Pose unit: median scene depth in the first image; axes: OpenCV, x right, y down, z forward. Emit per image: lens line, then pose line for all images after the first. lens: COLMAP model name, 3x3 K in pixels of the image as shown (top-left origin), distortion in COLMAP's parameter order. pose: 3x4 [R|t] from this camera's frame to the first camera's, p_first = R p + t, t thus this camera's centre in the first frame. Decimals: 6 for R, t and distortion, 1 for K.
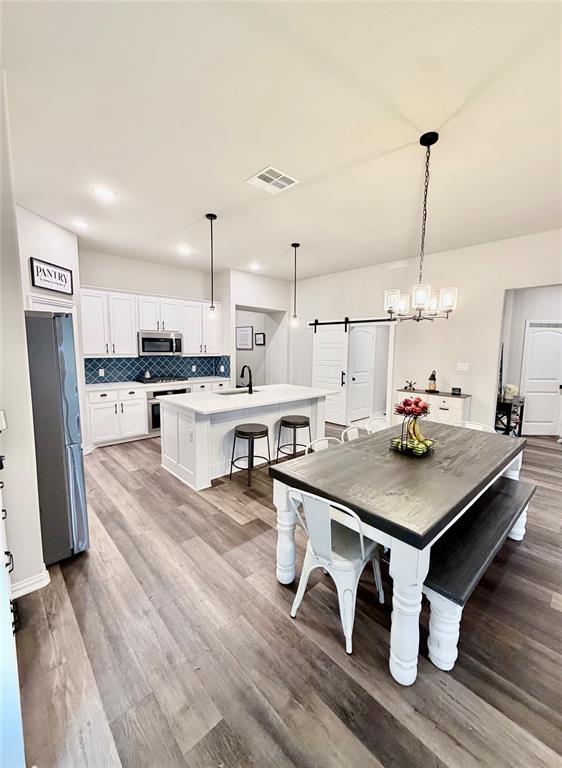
lens RADIAL K [[305.1, 0, 286.3], [0, 305.1, 385.2], [0, 0, 1]] dist [-0.002139, -0.000193]
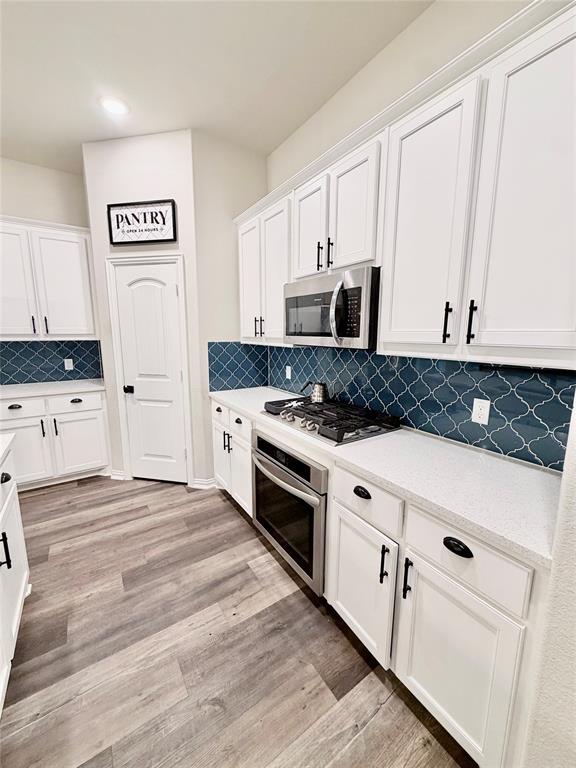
lens RADIAL K [[305.1, 0, 287.2], [0, 305.1, 382.4], [0, 0, 1]] dist [-0.002139, -0.000193]
pose [[-0.167022, 0.148143, -0.974760, -0.073083], [-0.131534, 0.976462, 0.170939, -0.128027], [0.977140, 0.156765, -0.143605, 1.176053]]
